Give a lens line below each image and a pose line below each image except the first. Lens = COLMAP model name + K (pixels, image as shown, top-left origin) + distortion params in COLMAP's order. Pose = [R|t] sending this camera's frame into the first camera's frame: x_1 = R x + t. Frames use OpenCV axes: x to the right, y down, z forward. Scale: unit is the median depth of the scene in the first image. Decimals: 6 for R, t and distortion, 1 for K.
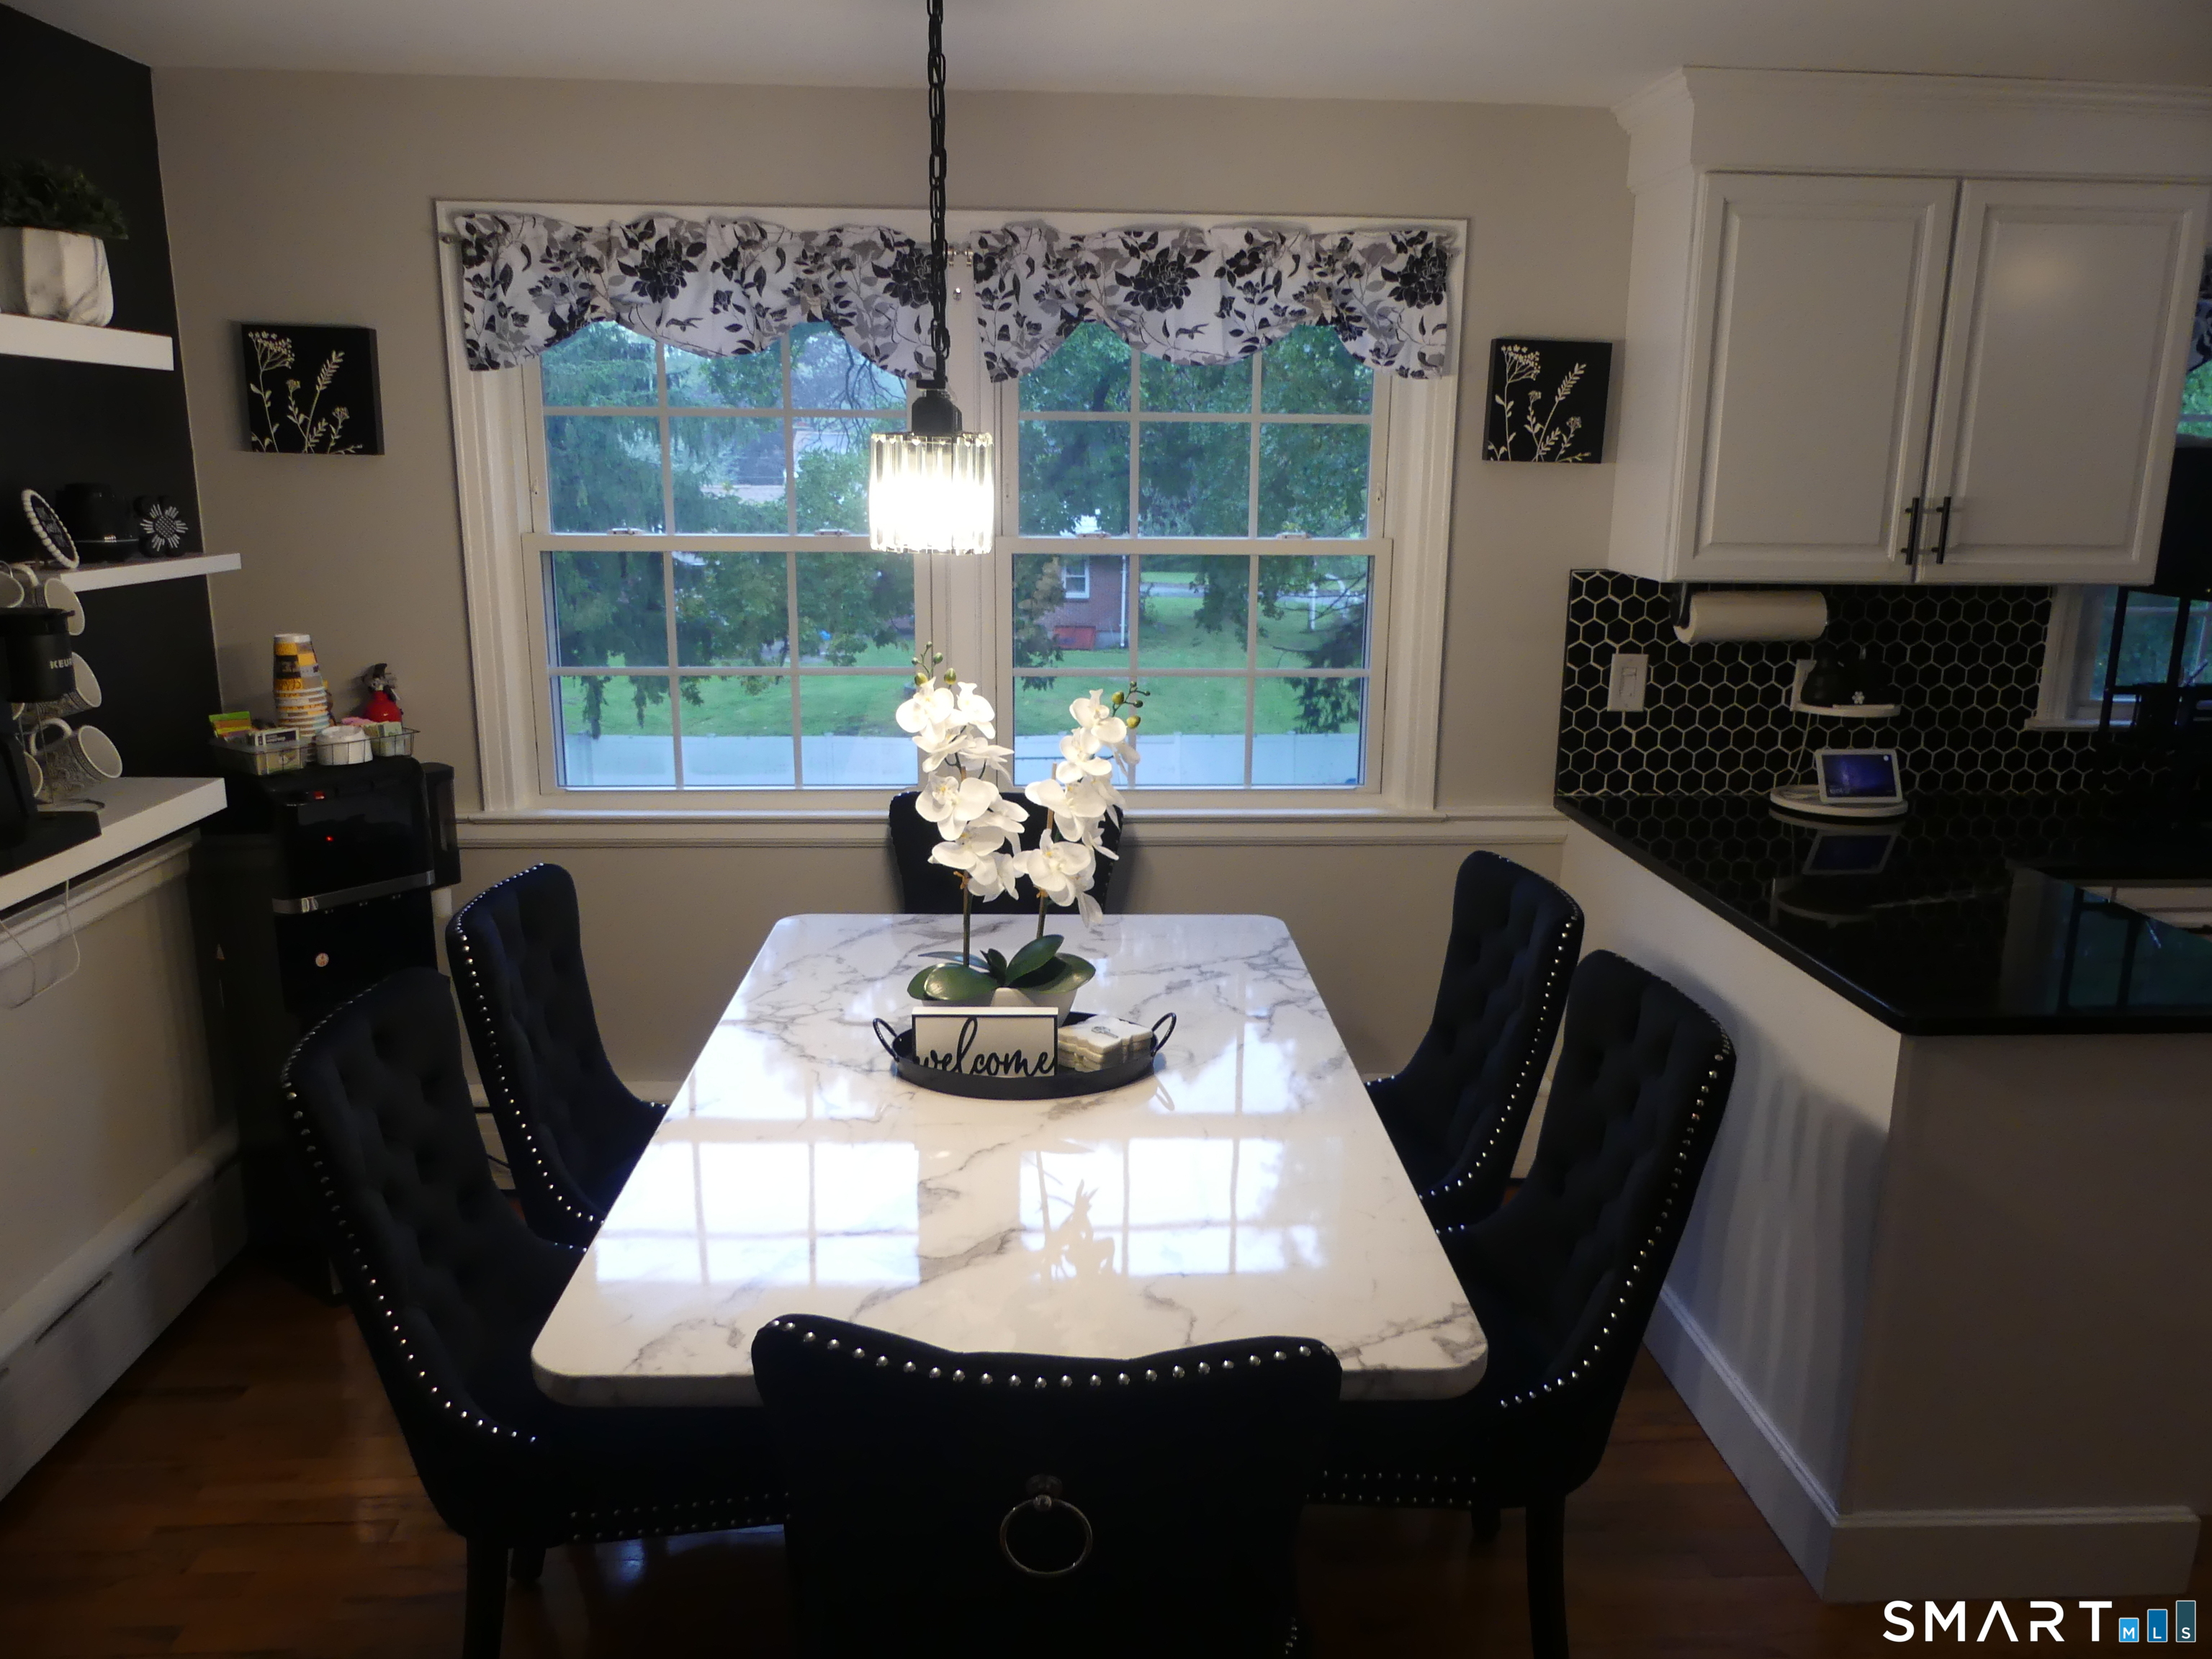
lens RADIAL K [[1687.6, 0, 1107.2], [0, 1687.6, 841.7], [0, 0, 1]] dist [-0.032257, 0.030144]
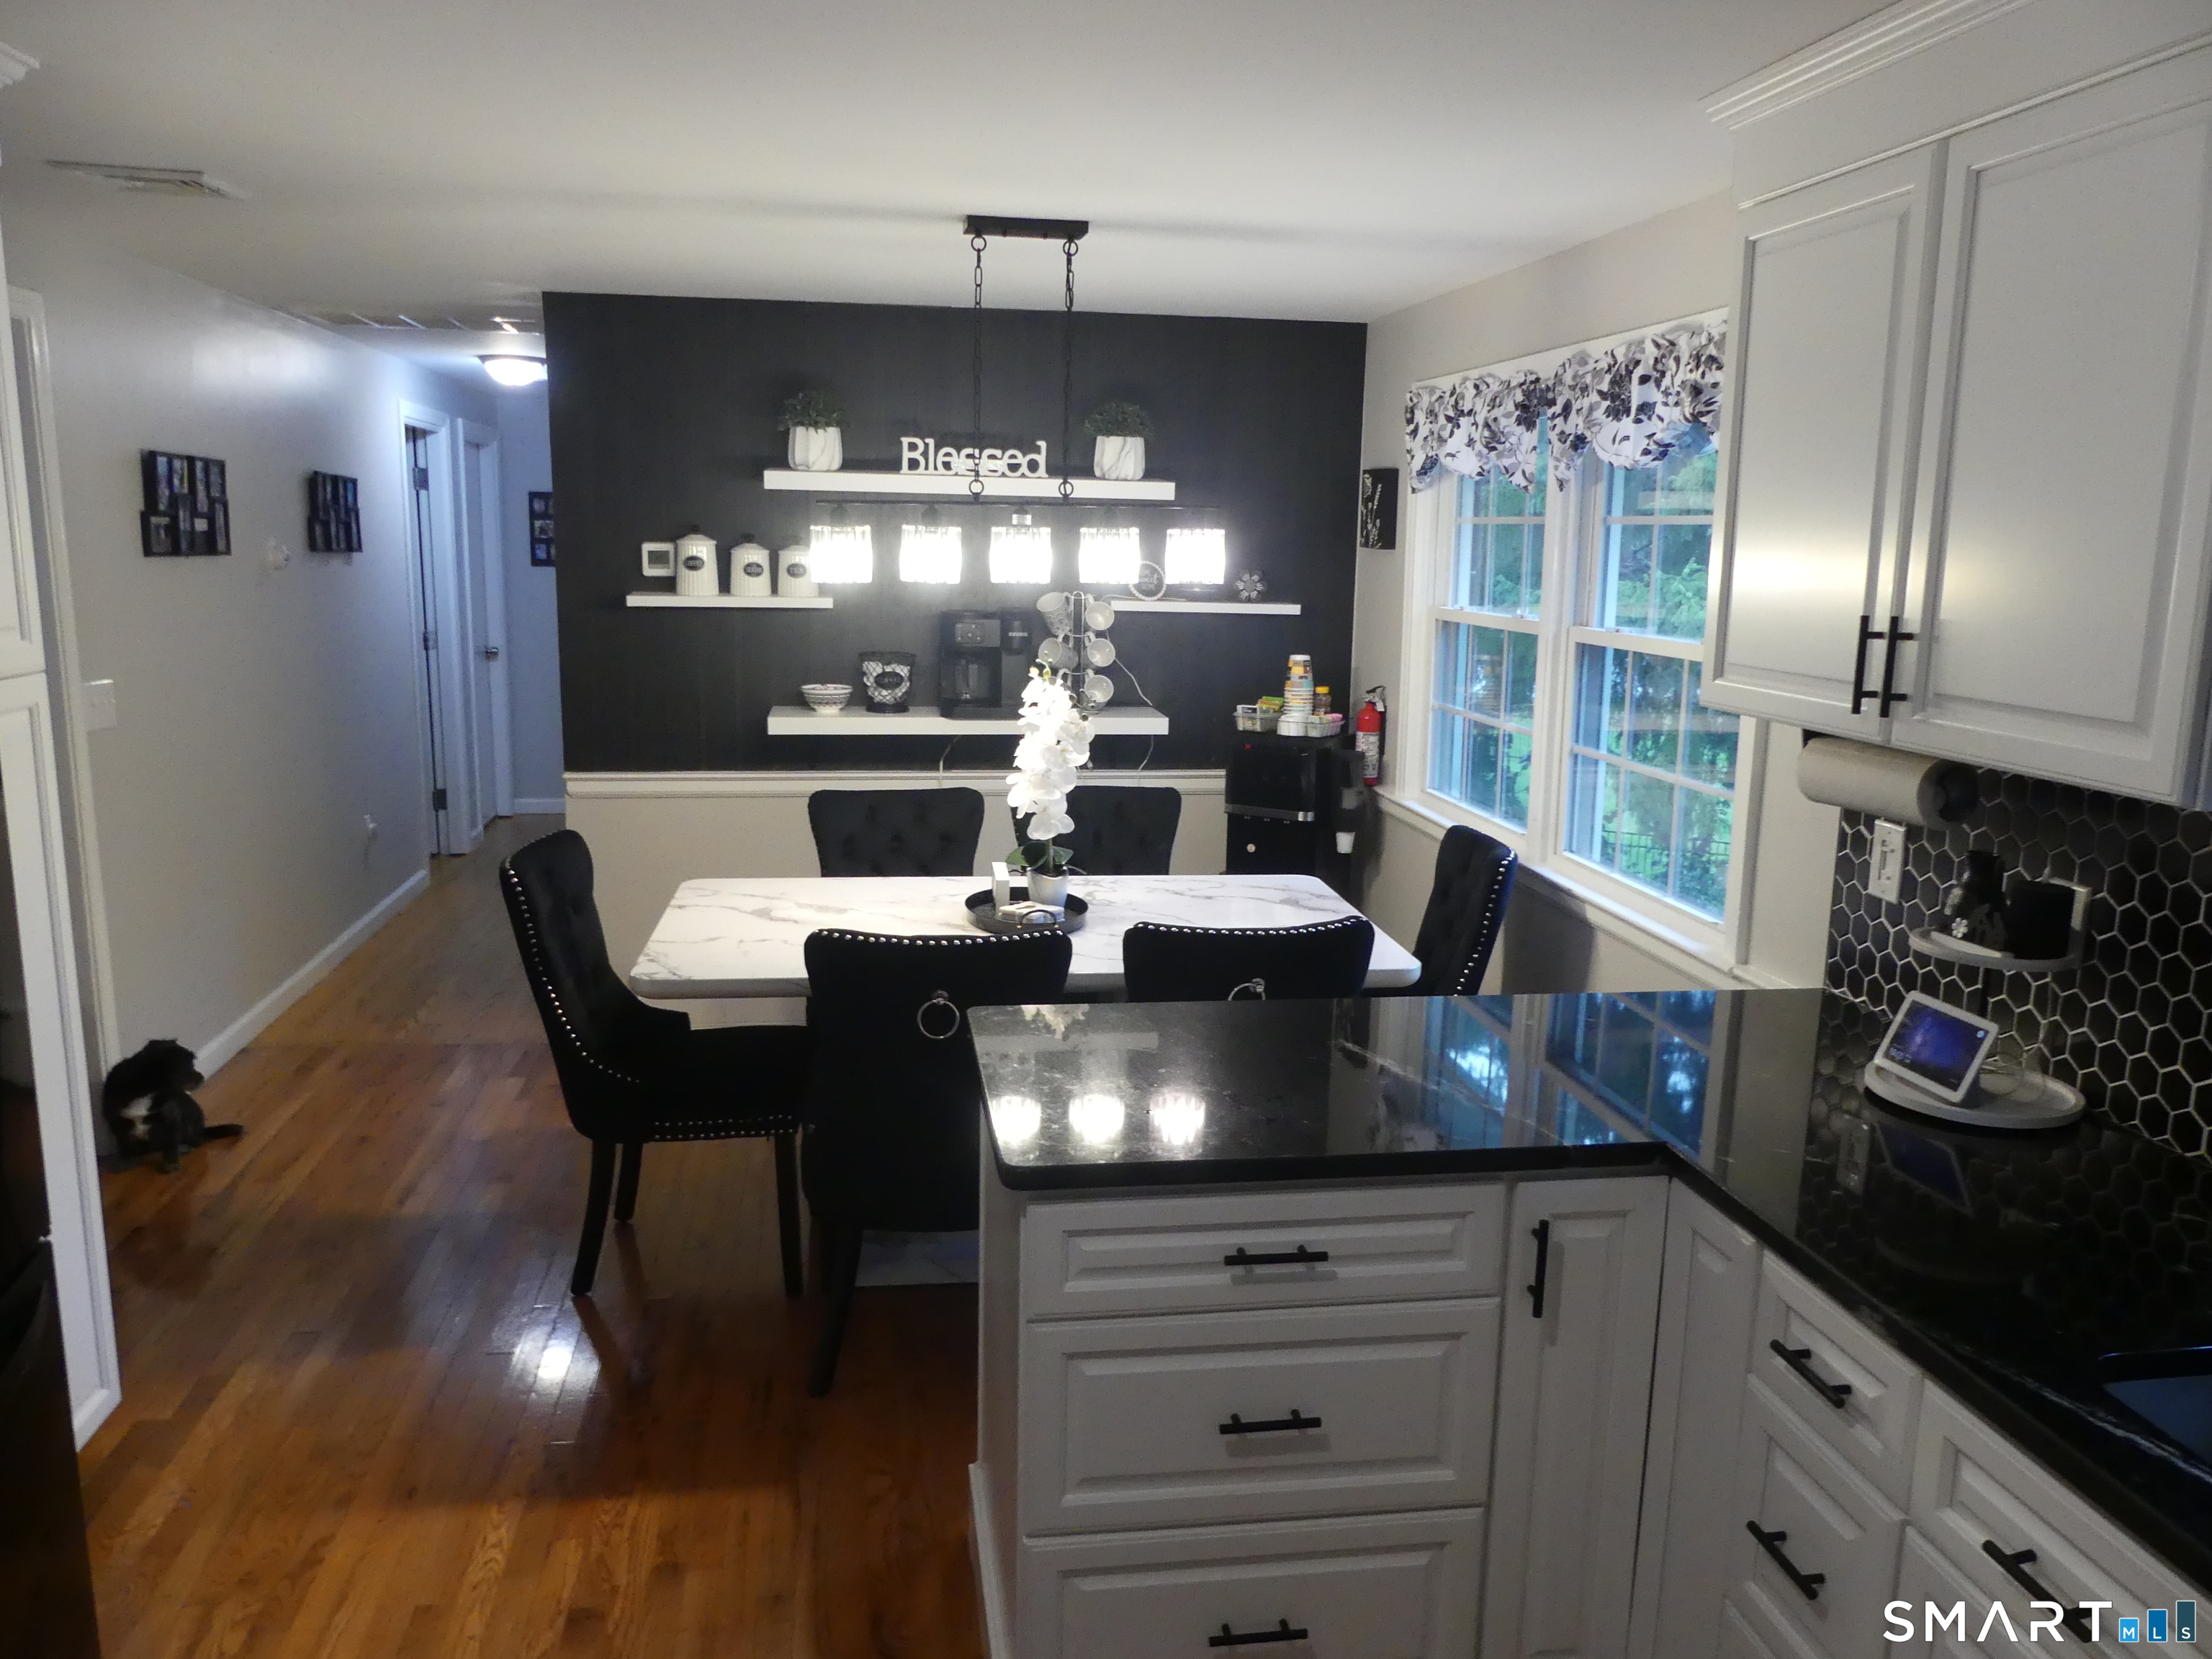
lens RADIAL K [[1693.9, 0, 1101.6], [0, 1693.9, 843.2], [0, 0, 1]] dist [-0.023823, 0.044665]
pose [[0.086527, 0.172712, -0.981164, 1.073073], [-0.253025, 0.956375, 0.146034, -0.130797], [0.963583, 0.235623, 0.126453, 0.600614]]
